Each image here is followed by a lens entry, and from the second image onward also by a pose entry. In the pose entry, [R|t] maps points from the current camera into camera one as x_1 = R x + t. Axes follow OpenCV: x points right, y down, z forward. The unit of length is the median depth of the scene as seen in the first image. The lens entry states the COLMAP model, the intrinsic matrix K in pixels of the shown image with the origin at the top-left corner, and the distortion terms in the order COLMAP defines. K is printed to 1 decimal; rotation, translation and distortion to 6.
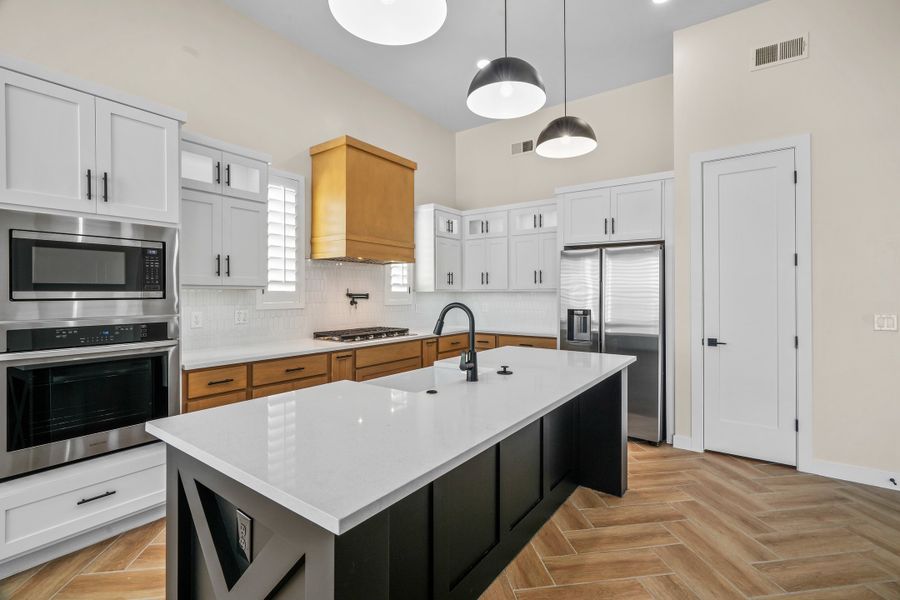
lens RADIAL K [[411.5, 0, 454.6], [0, 411.5, 289.9], [0, 0, 1]] dist [-0.001538, 0.000312]
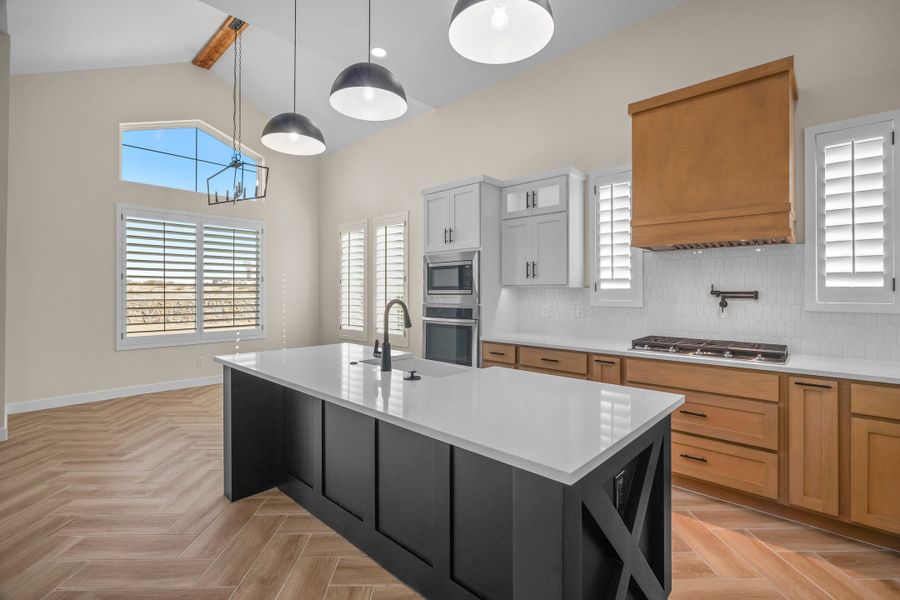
lens RADIAL K [[411.5, 0, 454.6], [0, 411.5, 289.9], [0, 0, 1]] dist [-0.001538, 0.000312]
pose [[-0.116235, -0.003414, -0.993216, 0.621408], [0.009769, 0.999942, -0.004580, 0.006659], [0.993174, -0.010236, -0.116195, 0.738956]]
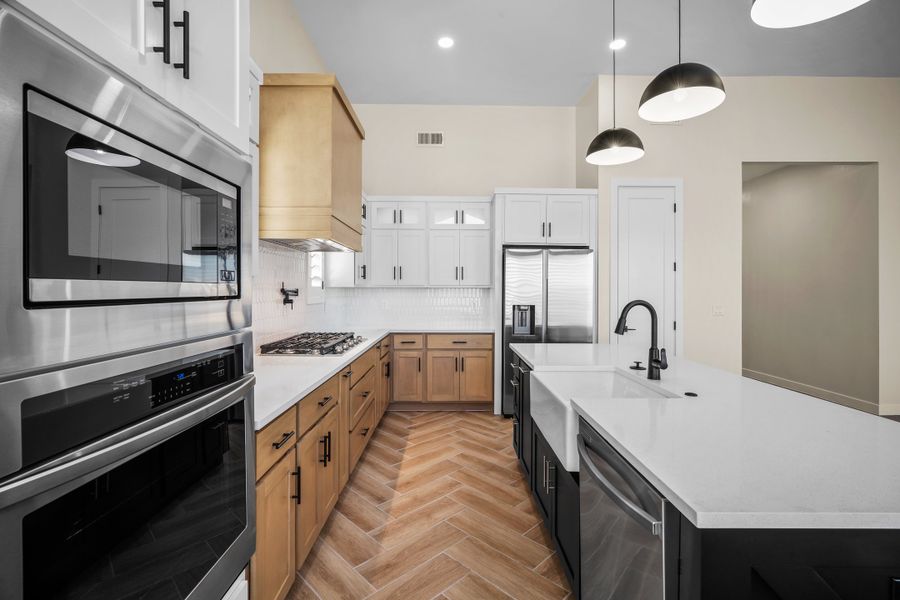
lens RADIAL K [[405.0, 0, 452.8], [0, 405.0, 292.6], [0, 0, 1]] dist [-0.002283, 0.000206]
pose [[0.806560, 0.000606, 0.591151, -0.522100], [-0.010695, 0.999851, 0.013568, 0.003613], [-0.591055, -0.017266, 0.806447, 0.287577]]
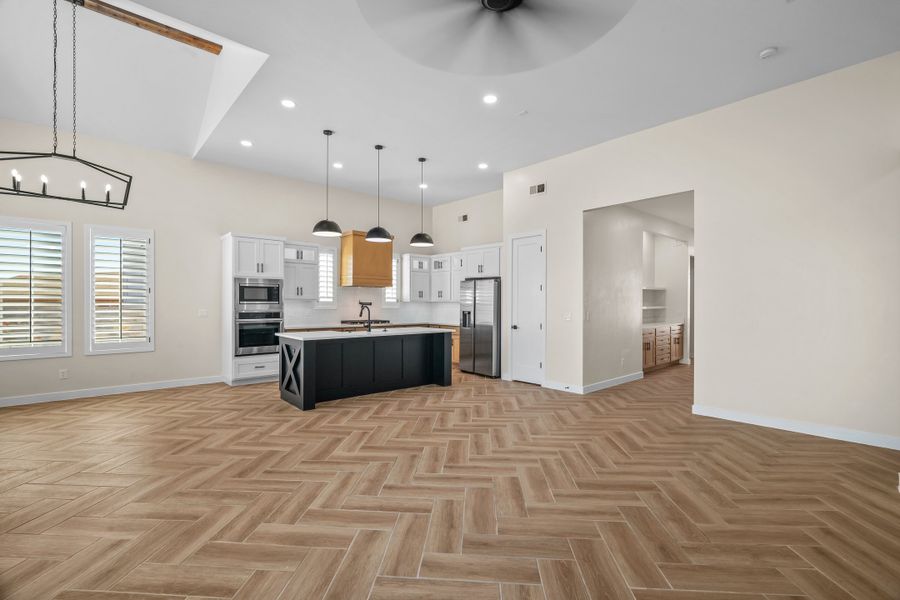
lens RADIAL K [[406.6, 0, 450.0], [0, 406.6, 300.0], [0, 0, 1]] dist [-0.002150, -0.000006]
pose [[0.976688, 0.004532, -0.214615, 0.707506], [-0.003900, 0.999987, 0.003368, -0.013820], [0.214627, -0.002452, 0.976693, -1.002321]]
